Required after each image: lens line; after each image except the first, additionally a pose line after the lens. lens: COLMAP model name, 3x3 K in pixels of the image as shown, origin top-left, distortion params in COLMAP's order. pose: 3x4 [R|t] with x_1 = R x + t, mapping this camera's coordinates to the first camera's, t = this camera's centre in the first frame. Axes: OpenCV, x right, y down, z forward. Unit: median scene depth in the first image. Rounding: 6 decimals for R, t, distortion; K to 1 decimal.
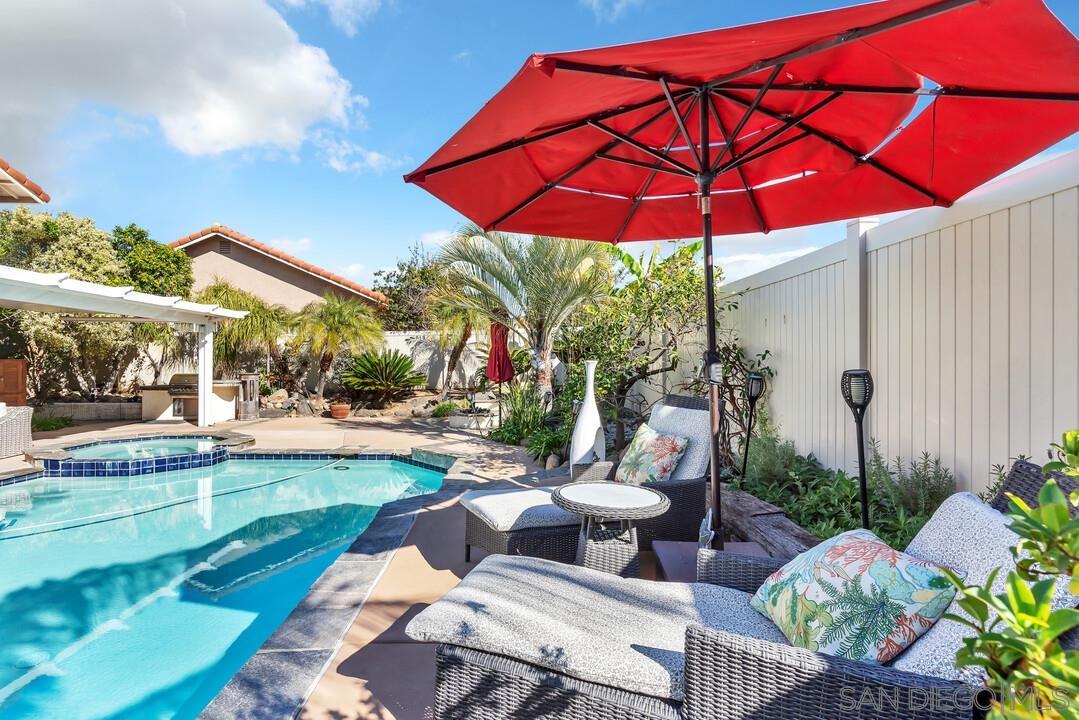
lens RADIAL K [[518.6, 0, 539.5], [0, 518.6, 360.0], [0, 0, 1]] dist [-0.000938, 0.000091]
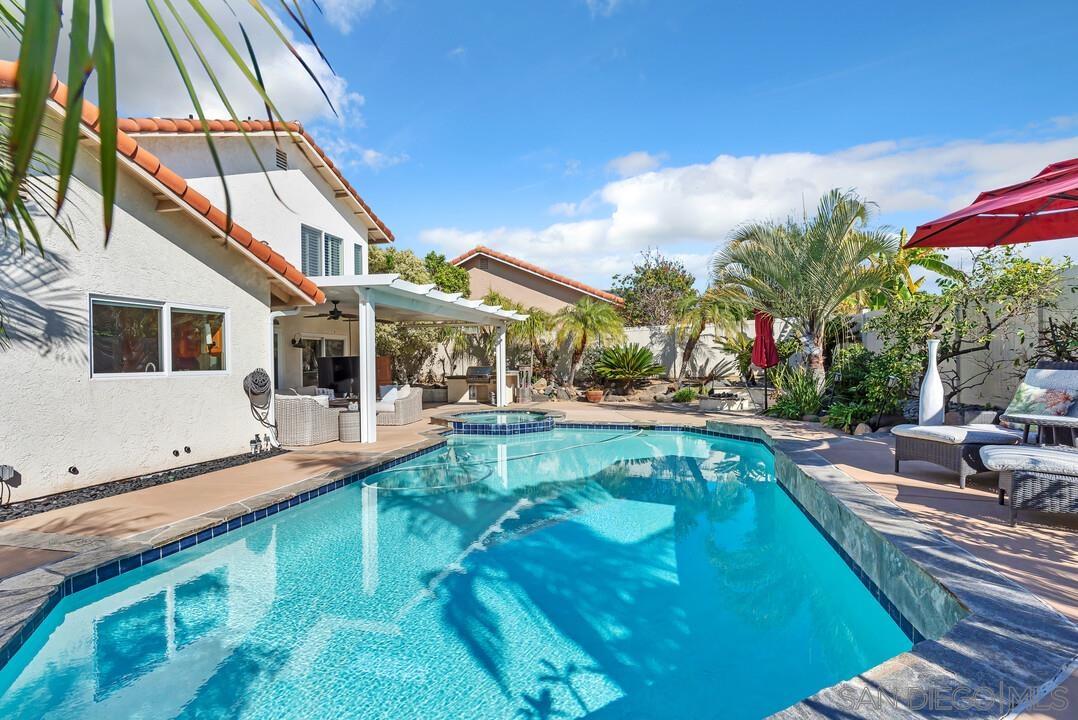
lens RADIAL K [[518.1, 0, 539.0], [0, 518.1, 360.0], [0, 0, 1]] dist [-0.000938, 0.000091]
pose [[0.952646, -0.017172, -0.303597, -0.141177], [0.019228, 0.999808, 0.003786, 0.008927], [0.303474, -0.009444, 0.952793, -0.154010]]
